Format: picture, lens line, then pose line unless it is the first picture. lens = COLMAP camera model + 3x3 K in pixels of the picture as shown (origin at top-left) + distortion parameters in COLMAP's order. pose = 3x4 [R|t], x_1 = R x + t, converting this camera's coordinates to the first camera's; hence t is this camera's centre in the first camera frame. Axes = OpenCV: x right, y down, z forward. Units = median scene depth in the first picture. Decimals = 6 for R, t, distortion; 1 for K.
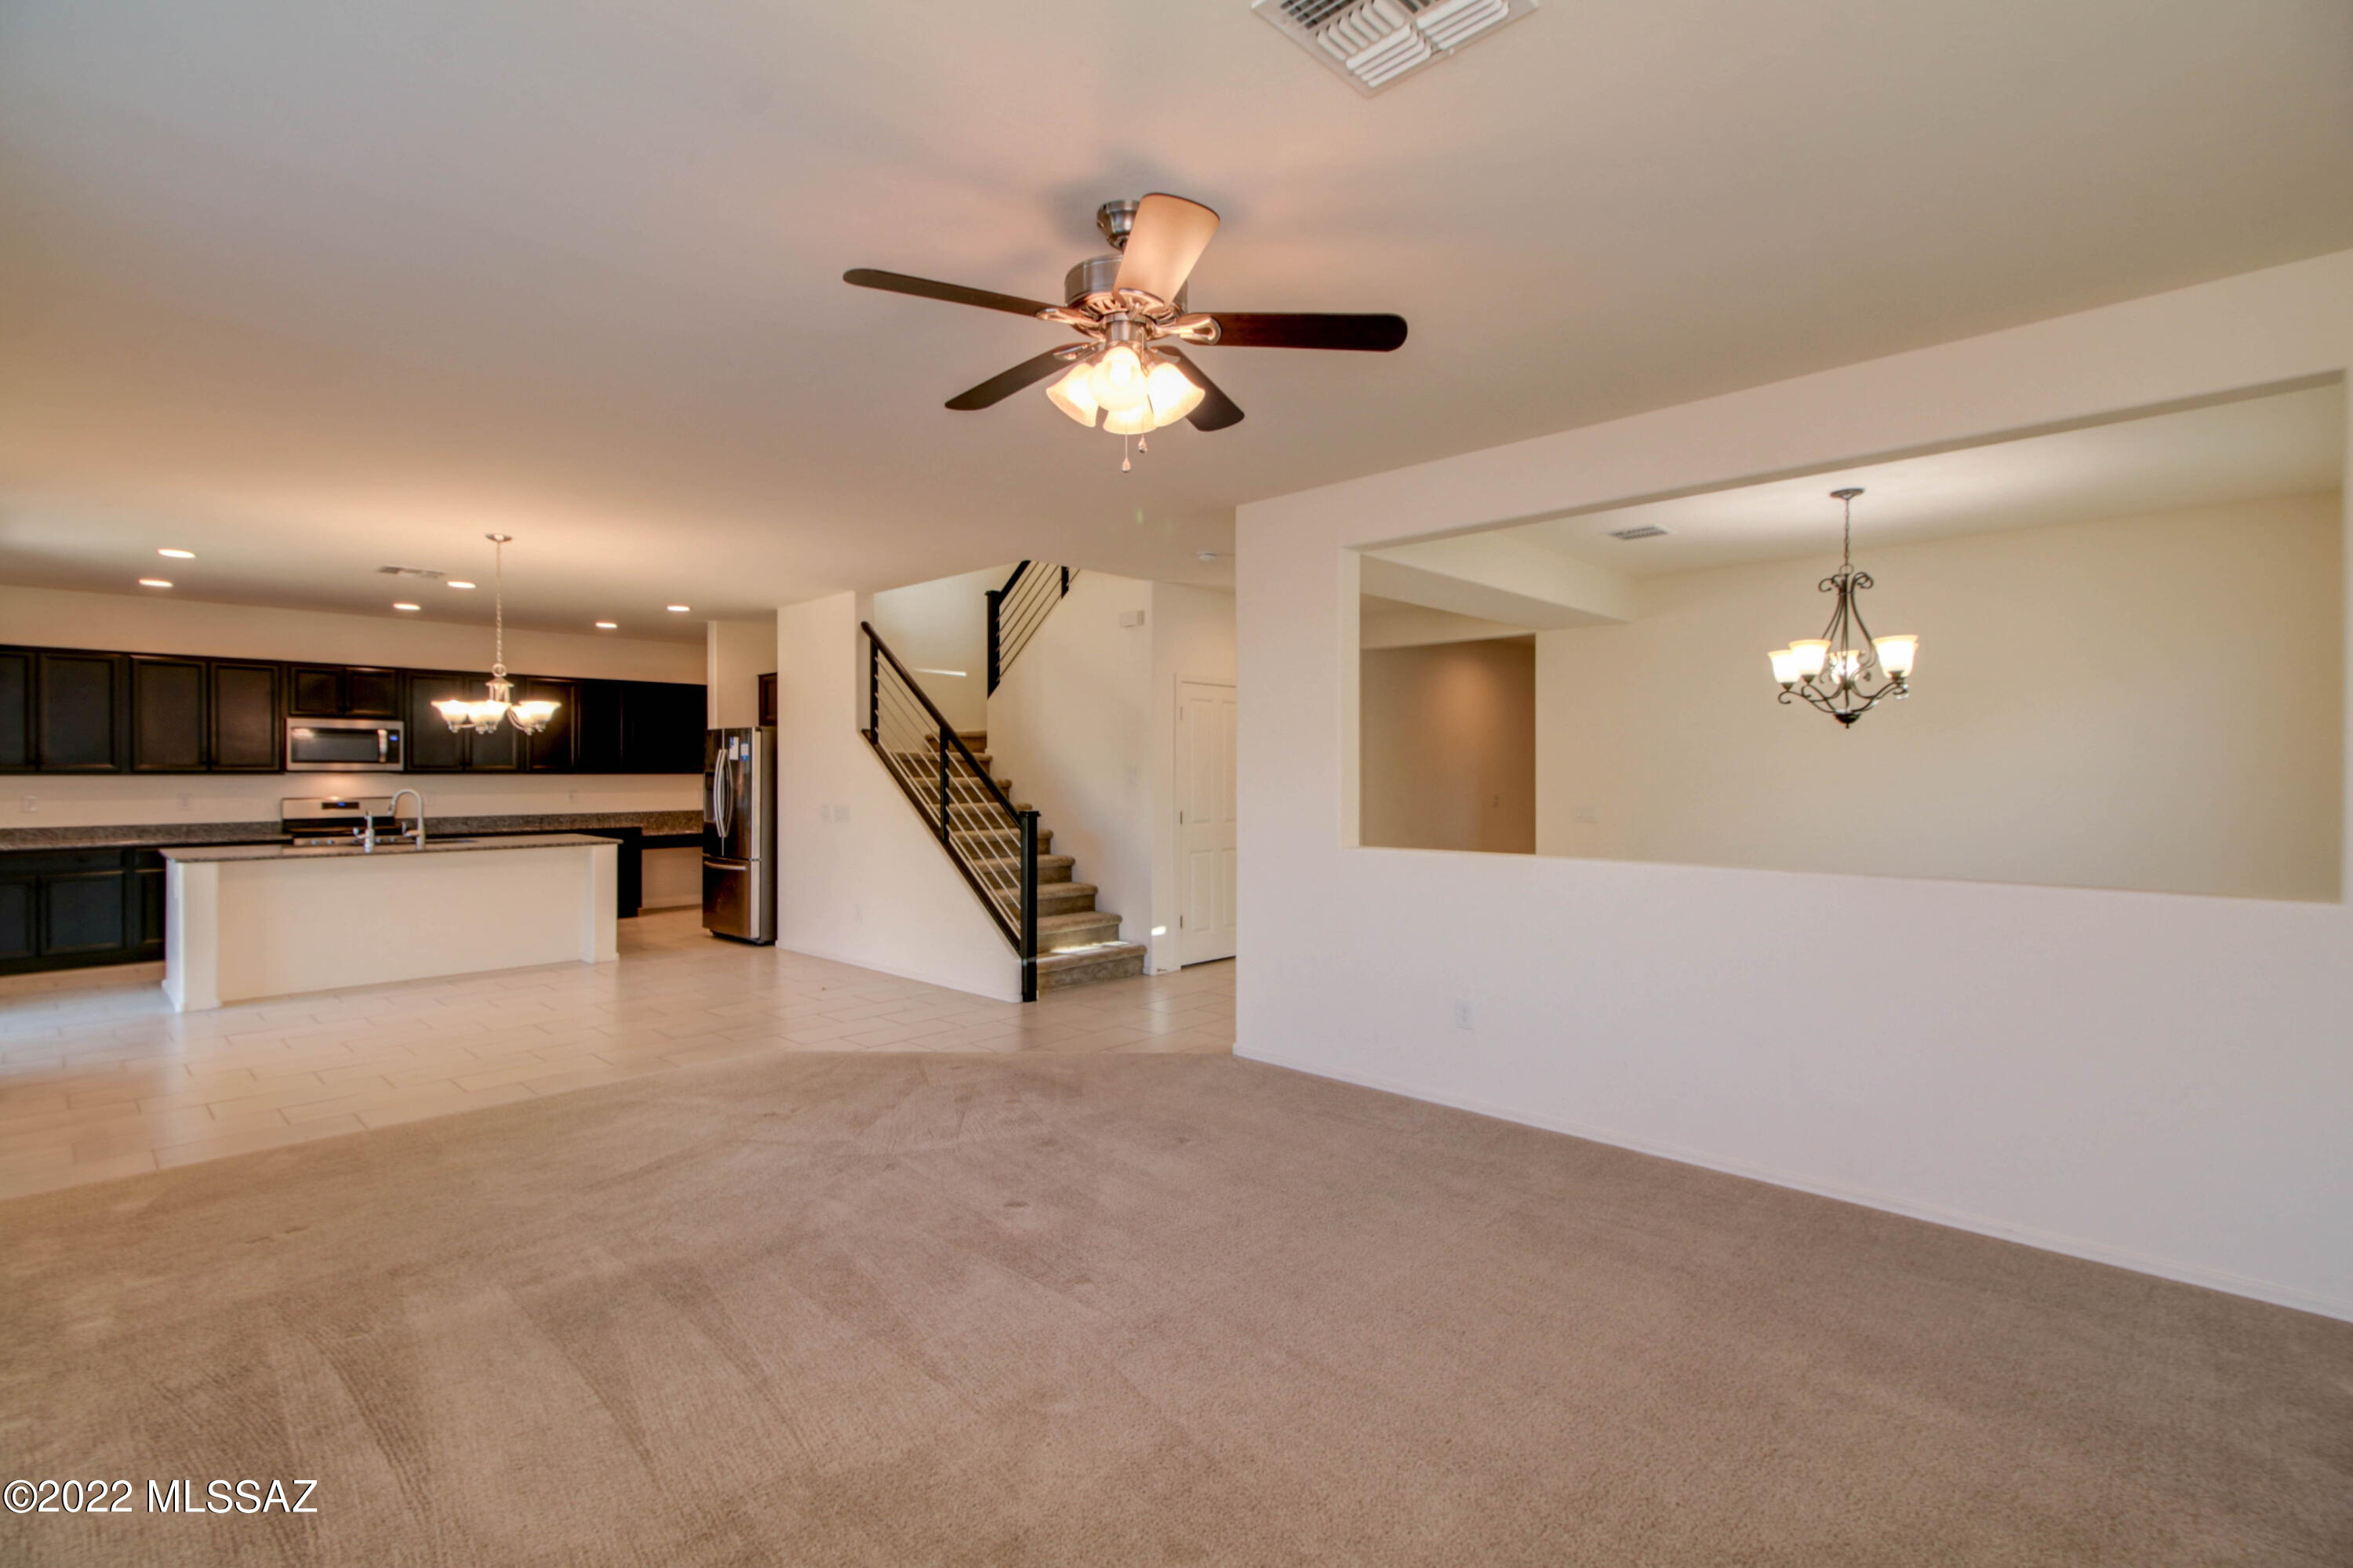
lens RADIAL K [[1091.0, 0, 1166.8], [0, 1091.0, 799.7], [0, 0, 1]] dist [0.015922, -0.000642]
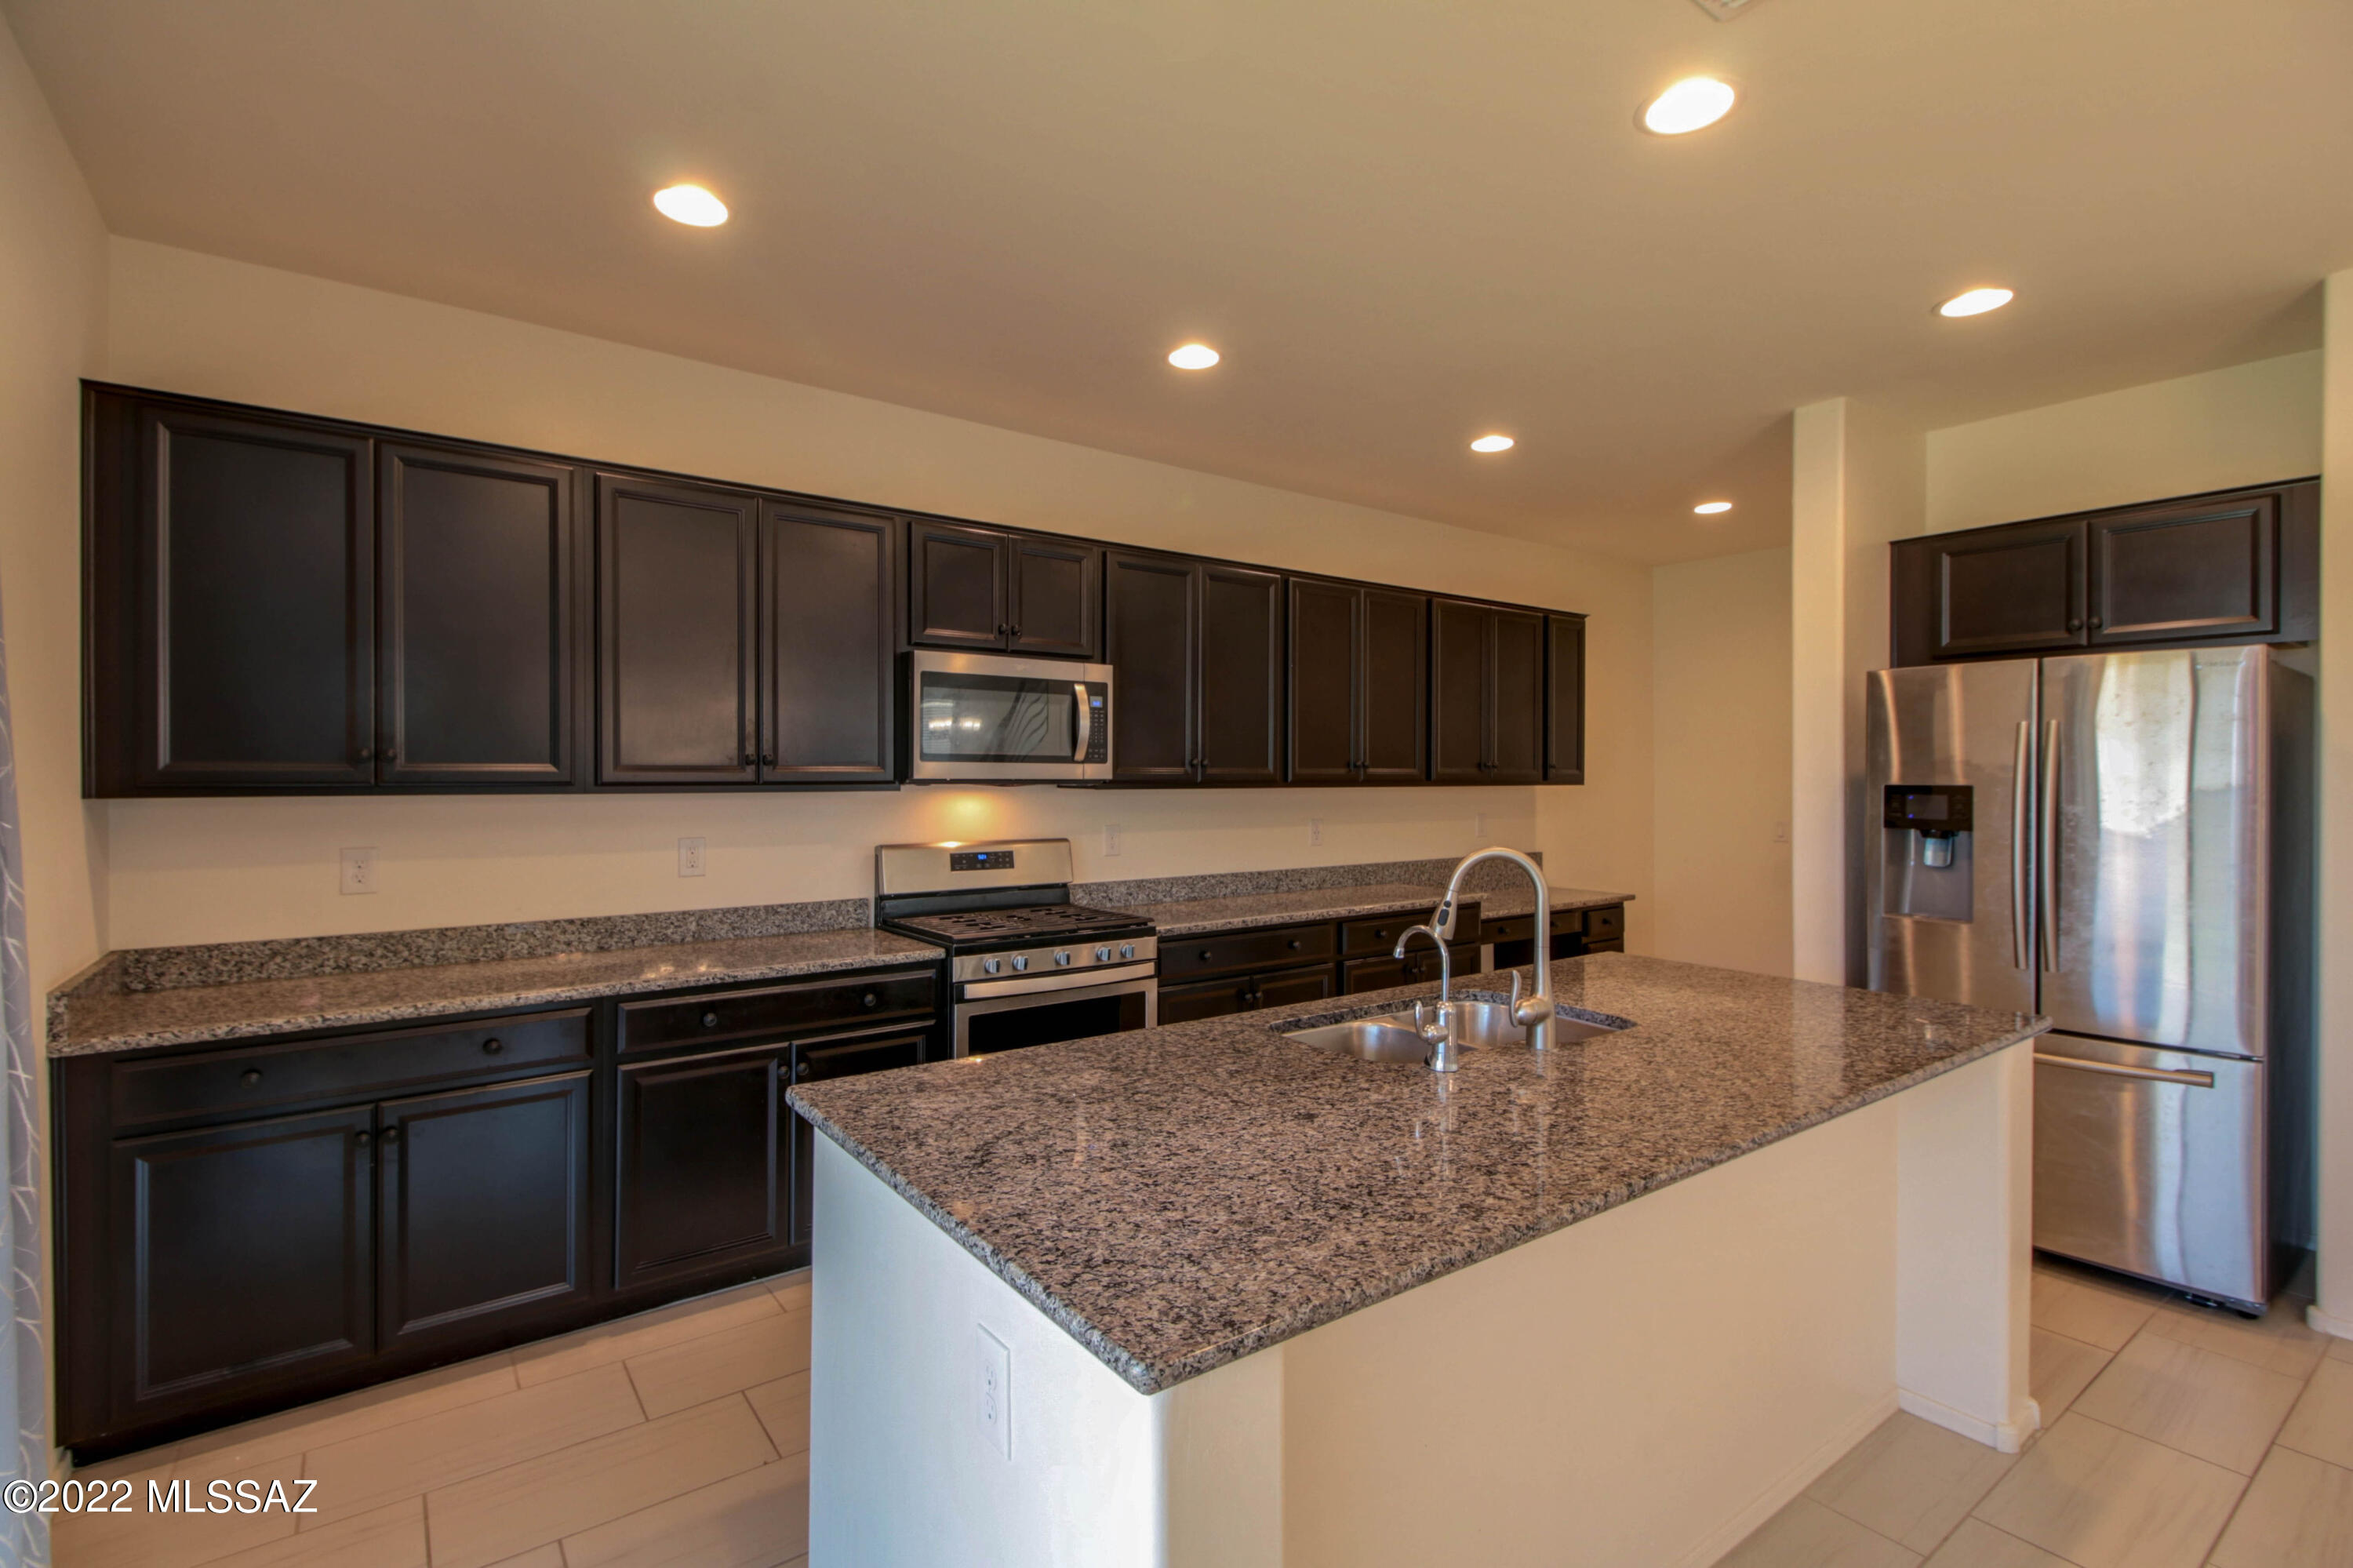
lens RADIAL K [[1091.0, 0, 1187.4], [0, 1091.0, 799.0], [0, 0, 1]] dist [0.015922, -0.000642]
pose [[0.987372, 0.002529, -0.158399, -0.612503], [-0.003723, 0.999967, -0.007242, -0.016407], [0.158375, 0.007740, 0.987349, 0.599922]]
